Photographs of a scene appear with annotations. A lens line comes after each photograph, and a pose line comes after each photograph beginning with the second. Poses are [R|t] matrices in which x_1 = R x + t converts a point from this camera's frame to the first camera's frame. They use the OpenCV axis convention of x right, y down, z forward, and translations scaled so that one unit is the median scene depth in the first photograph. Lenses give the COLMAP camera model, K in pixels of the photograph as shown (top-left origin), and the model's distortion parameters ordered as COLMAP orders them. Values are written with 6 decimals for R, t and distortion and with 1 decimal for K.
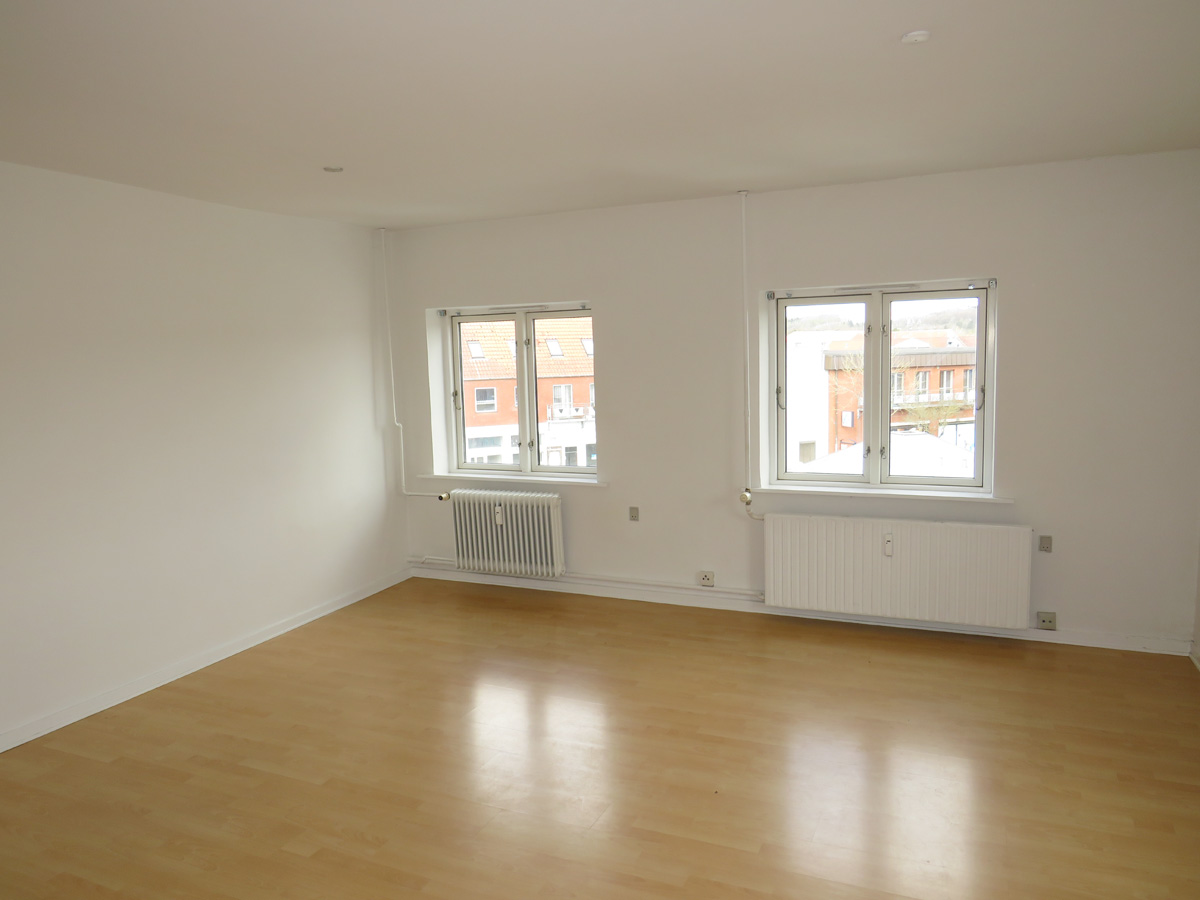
lens RADIAL K [[868.9, 0, 596.7], [0, 868.9, 449.9], [0, 0, 1]] dist [-0.021478, -0.001584]
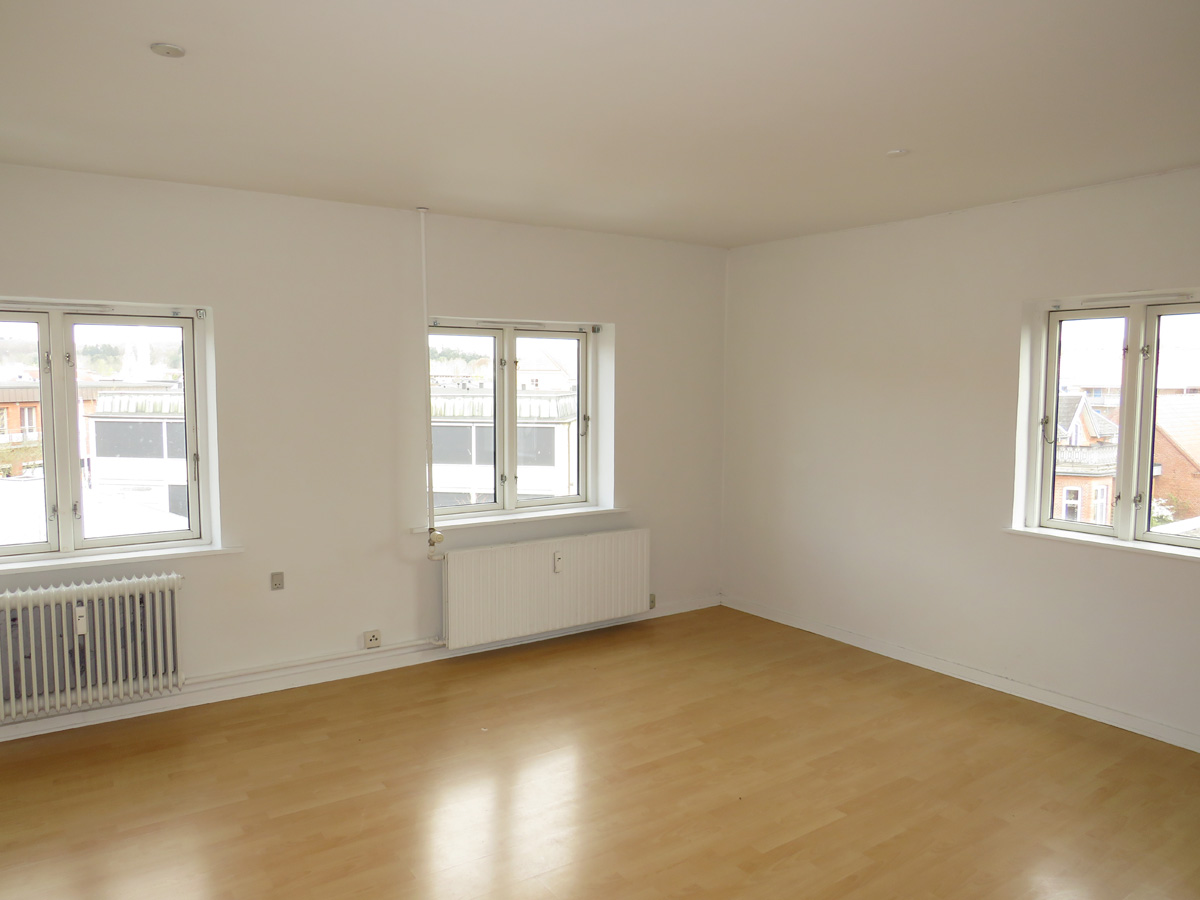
lens RADIAL K [[868.9, 0, 596.7], [0, 868.9, 449.9], [0, 0, 1]] dist [-0.021478, -0.001584]
pose [[0.502305, -0.041032, 0.863716, -0.510298], [0.078094, 0.996944, 0.001944, -0.025470], [-0.861157, 0.066475, 0.503975, 0.359689]]
